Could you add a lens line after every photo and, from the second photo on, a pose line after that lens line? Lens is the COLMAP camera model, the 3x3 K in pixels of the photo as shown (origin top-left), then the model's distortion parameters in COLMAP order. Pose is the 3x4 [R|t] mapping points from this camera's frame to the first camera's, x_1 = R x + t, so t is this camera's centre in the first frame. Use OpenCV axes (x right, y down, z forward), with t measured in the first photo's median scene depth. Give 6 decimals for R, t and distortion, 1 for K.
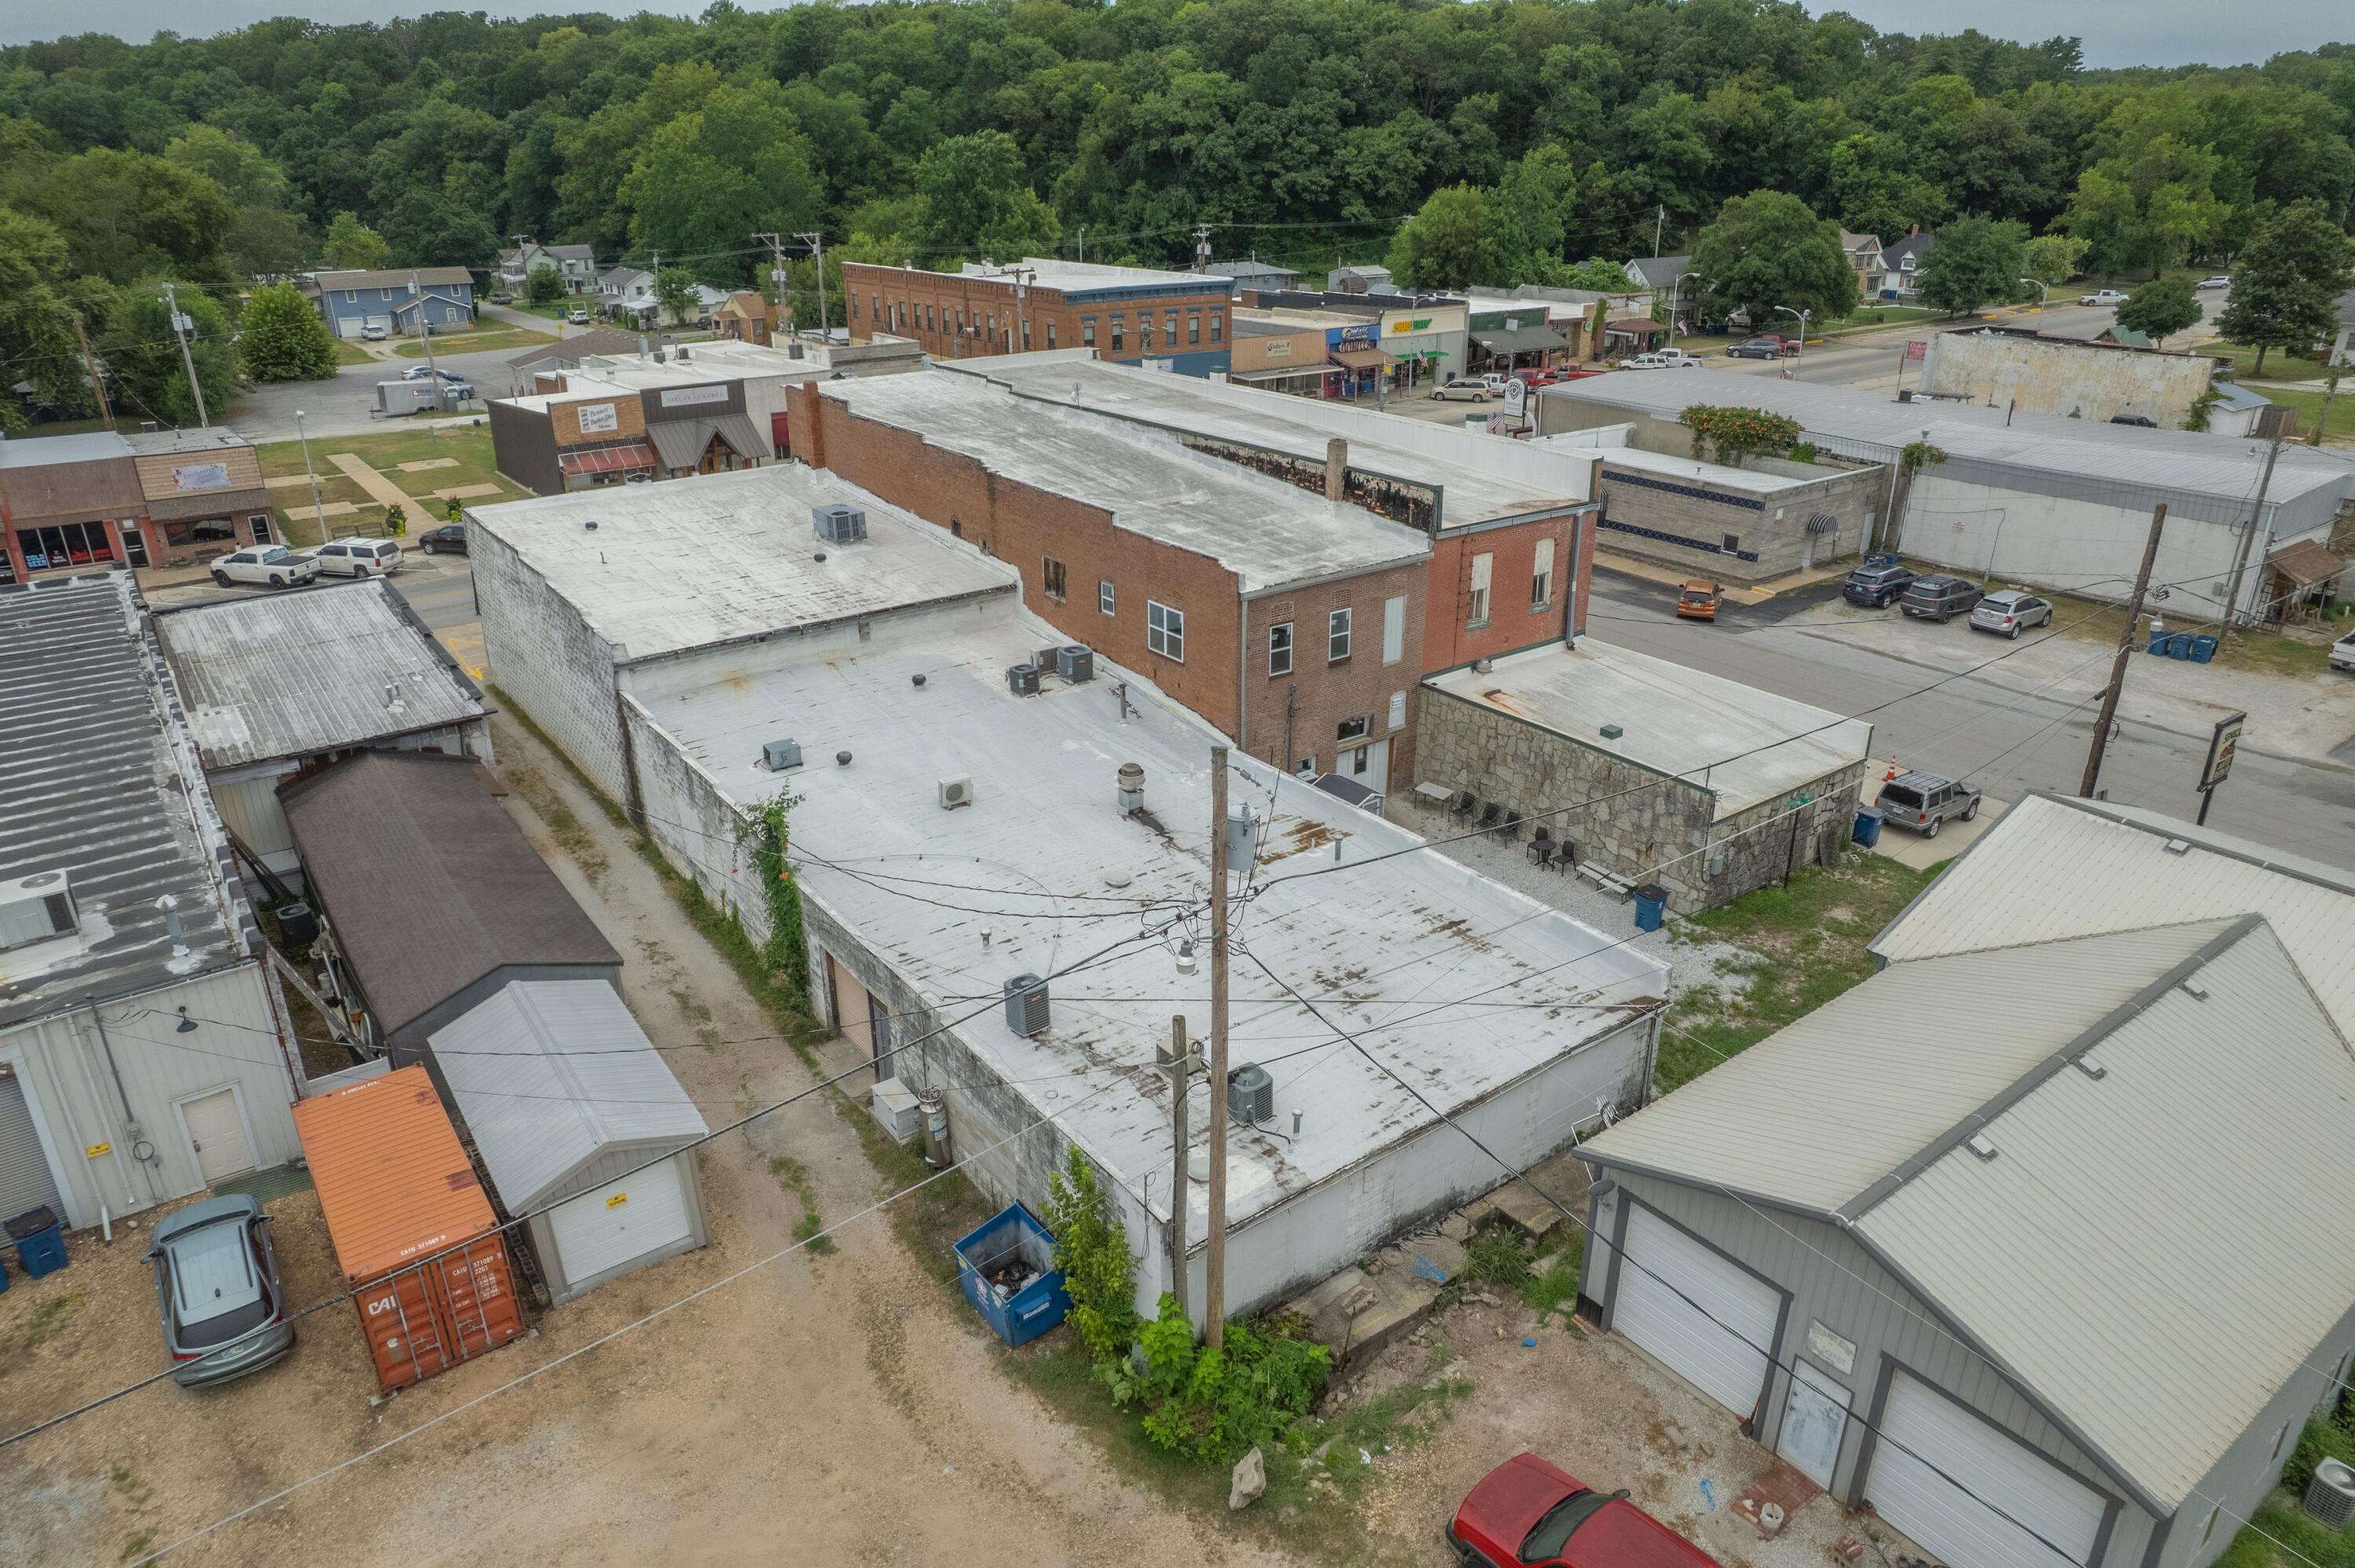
lens RADIAL K [[1505.0, 0, 1168.5], [0, 1505.0, 781.4], [0, 0, 1]] dist [-0.077325, 0.066042]
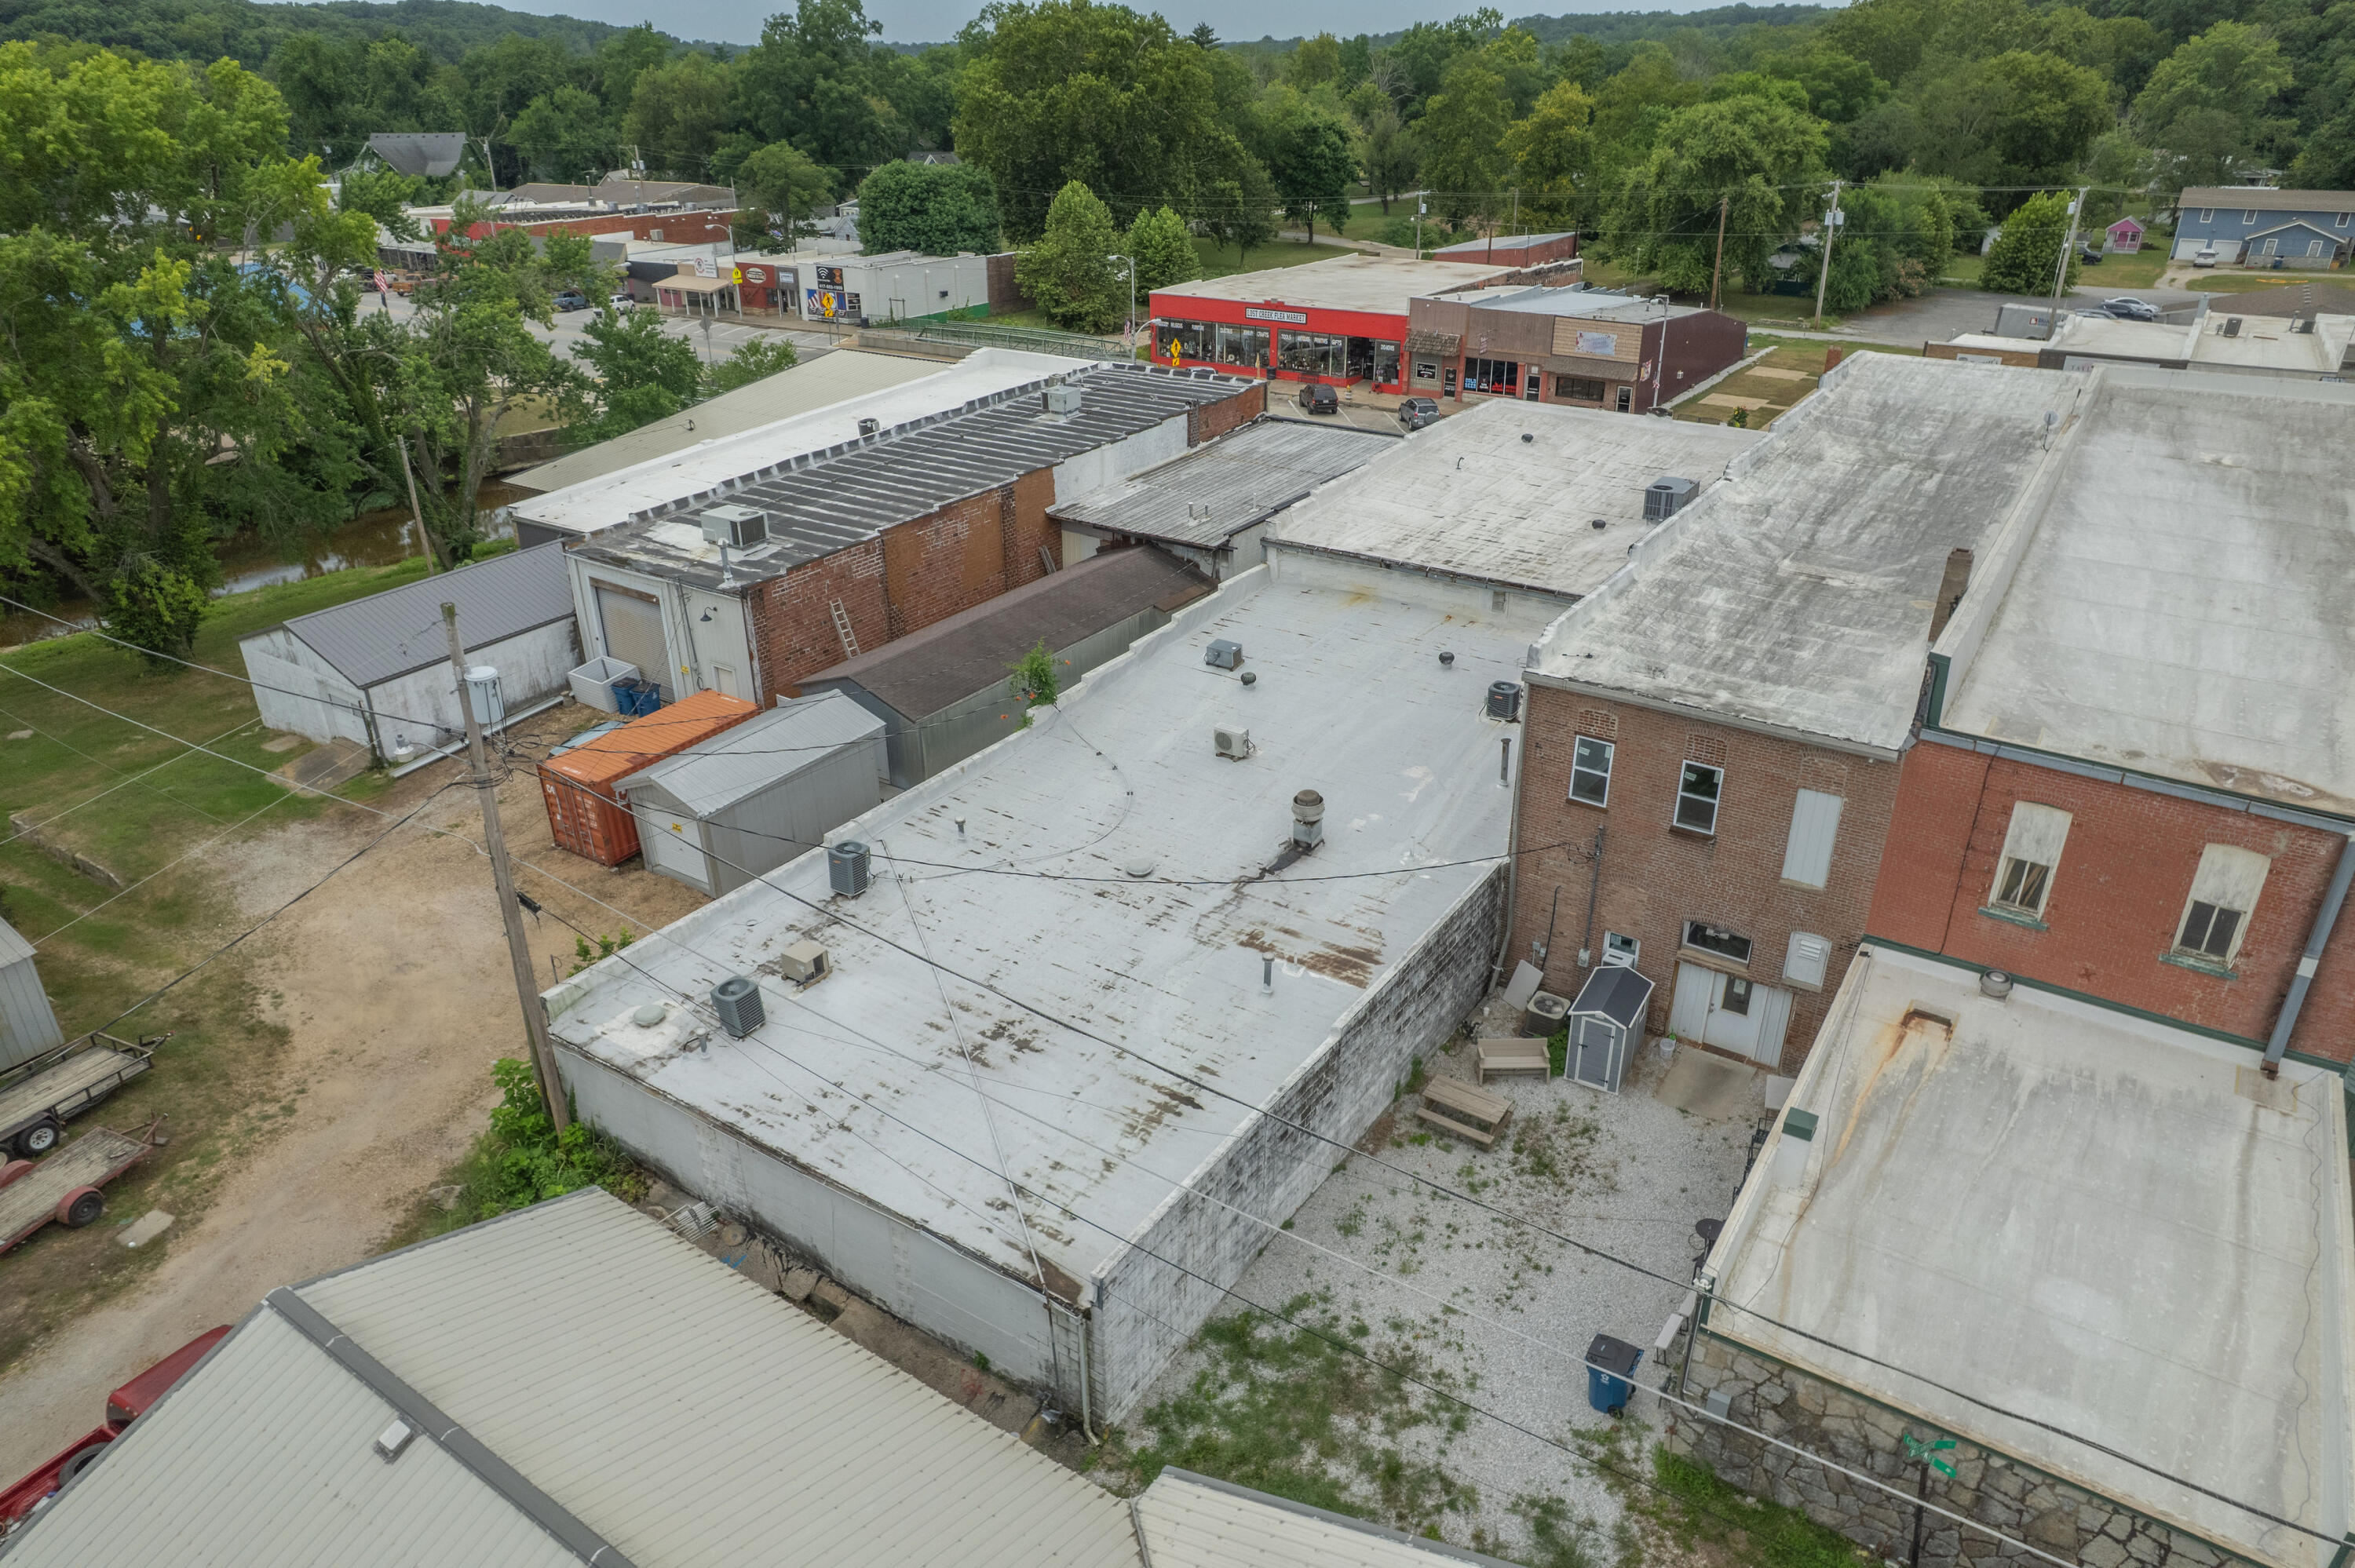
lens RADIAL K [[1505.0, 0, 1175.9], [0, 1505.0, 783.6], [0, 0, 1]] dist [-0.077325, 0.066042]
pose [[0.333124, 0.417195, -0.845563, 0.595227], [-0.365666, 0.883762, 0.291982, -0.210327], [0.869090, 0.211928, 0.446956, 0.471308]]
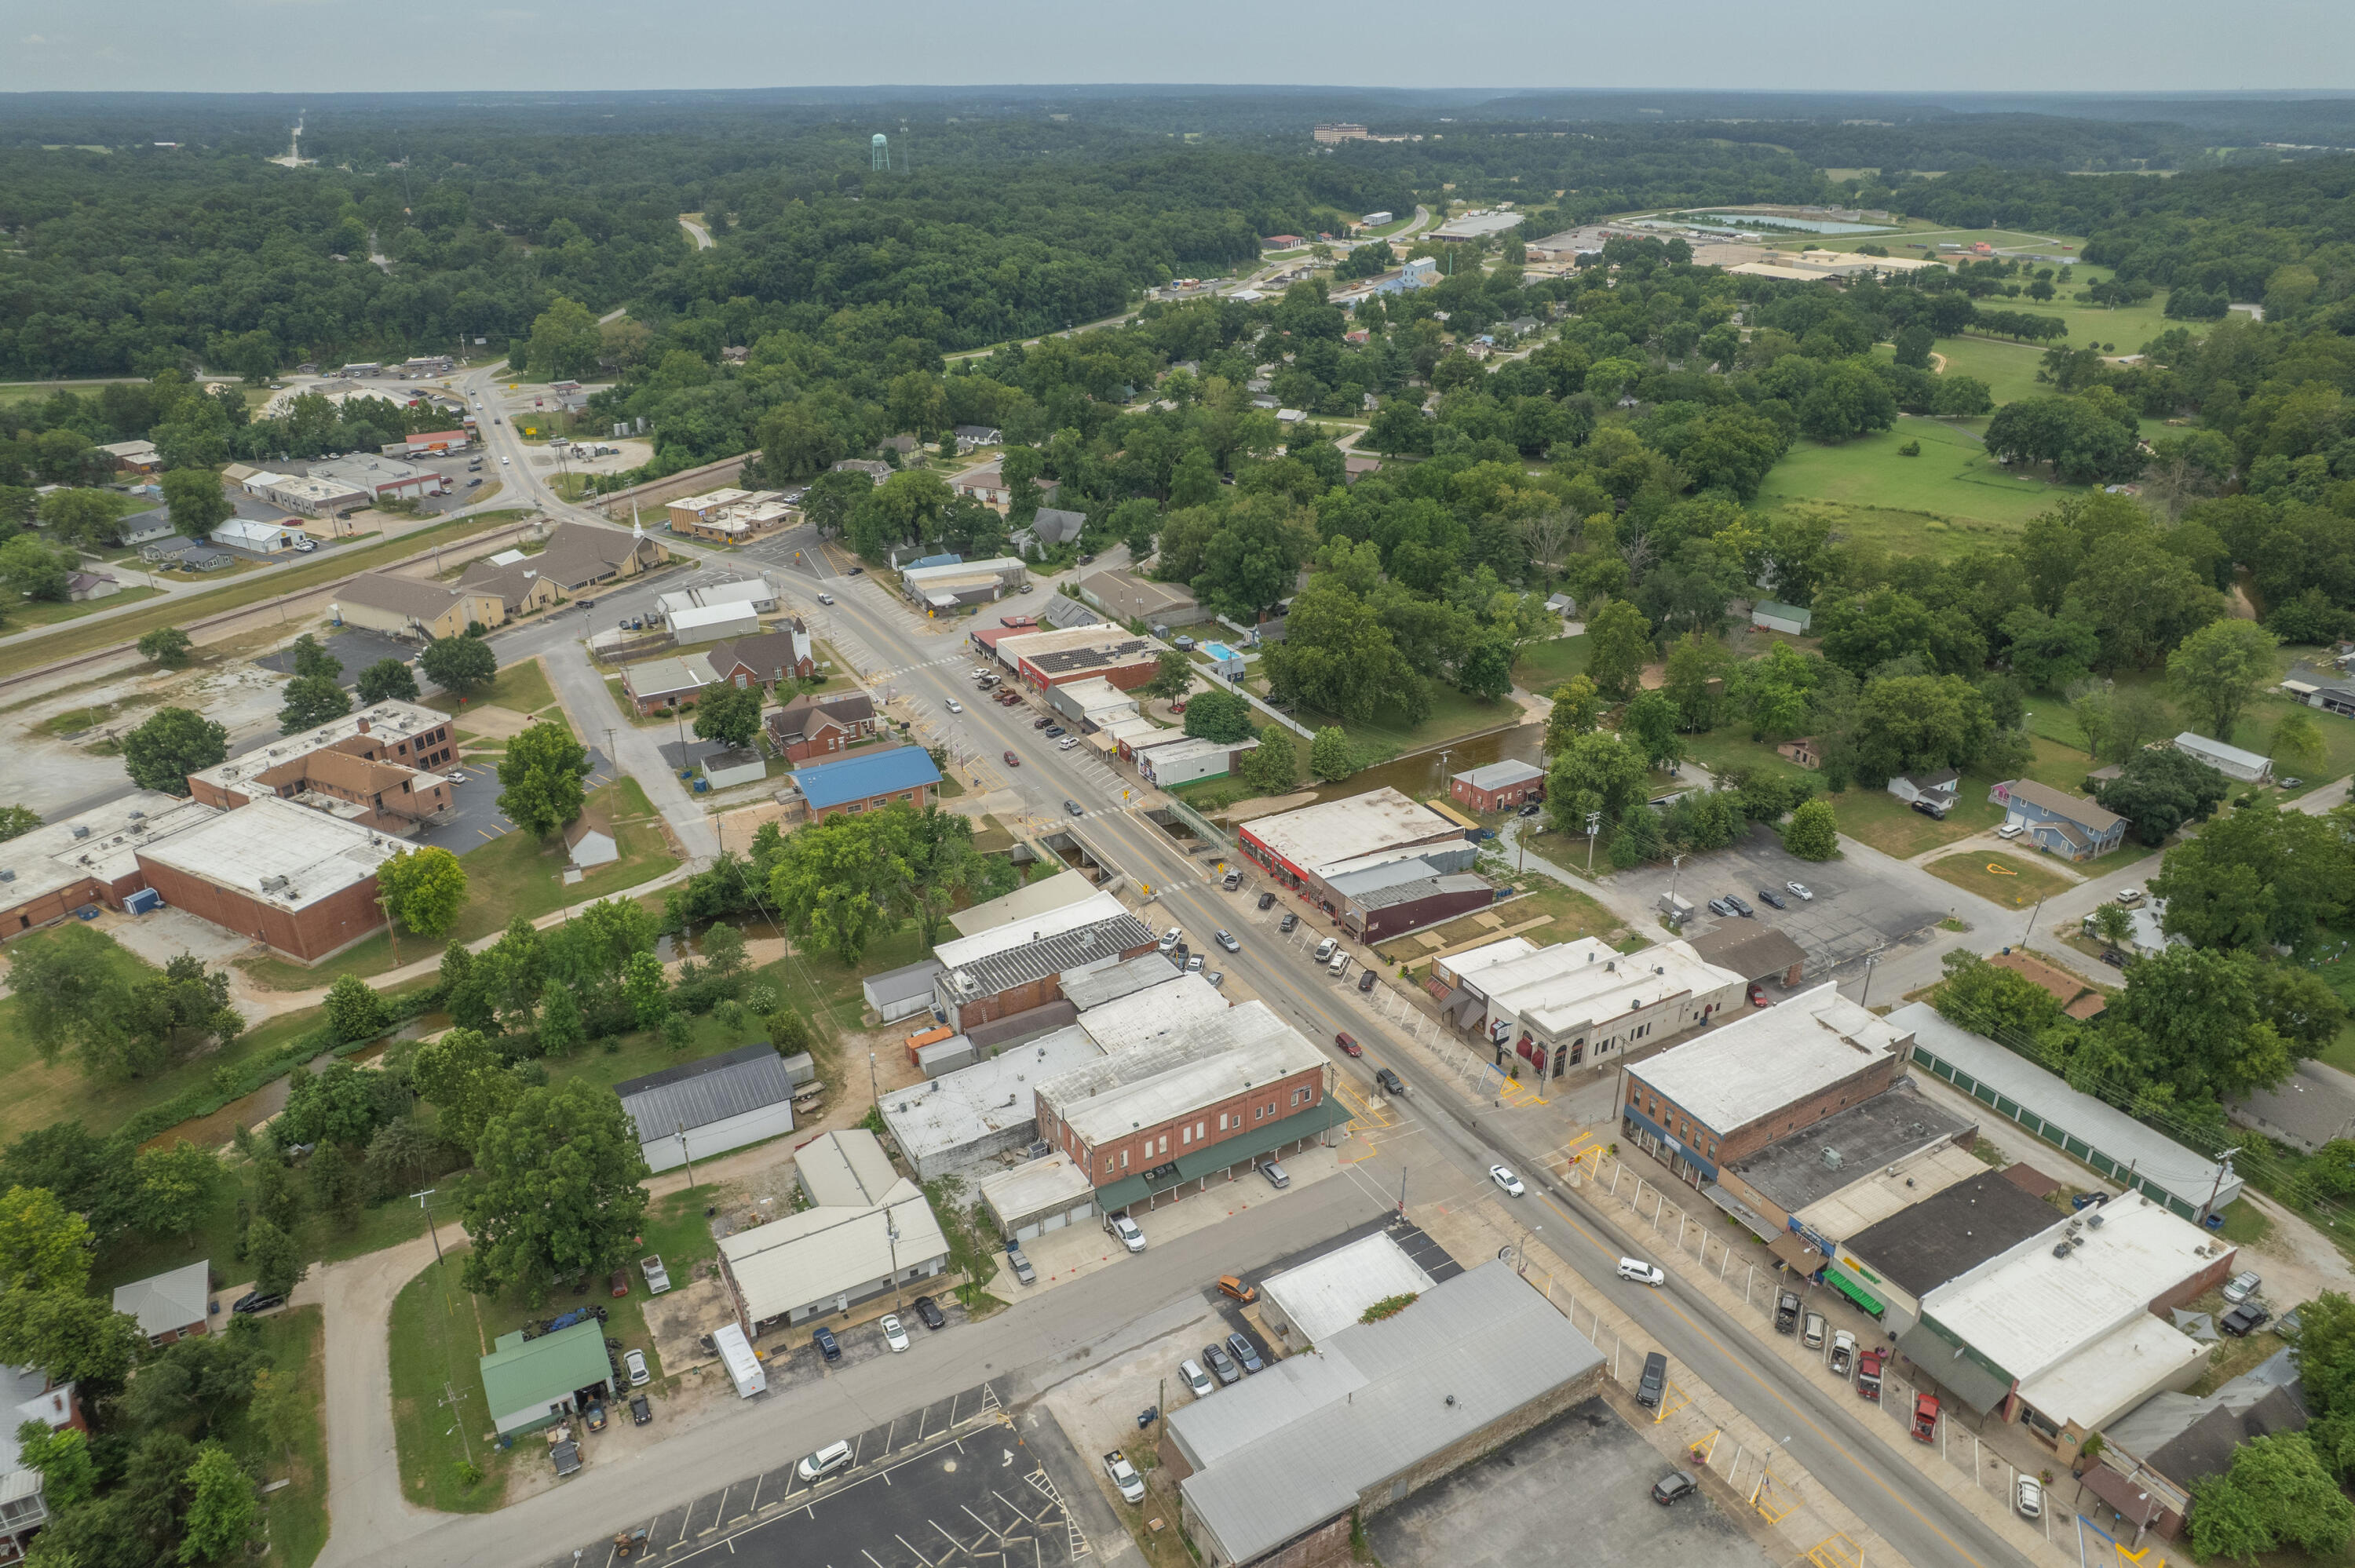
lens RADIAL K [[1505.0, 0, 1177.6], [0, 1505.0, 786.5], [0, 0, 1]] dist [-0.077325, 0.066042]
pose [[-0.123325, 0.431096, -0.893838, 3.111899], [-0.384195, 0.809732, 0.443540, -2.586937], [0.914978, 0.398108, 0.065765, 0.677391]]
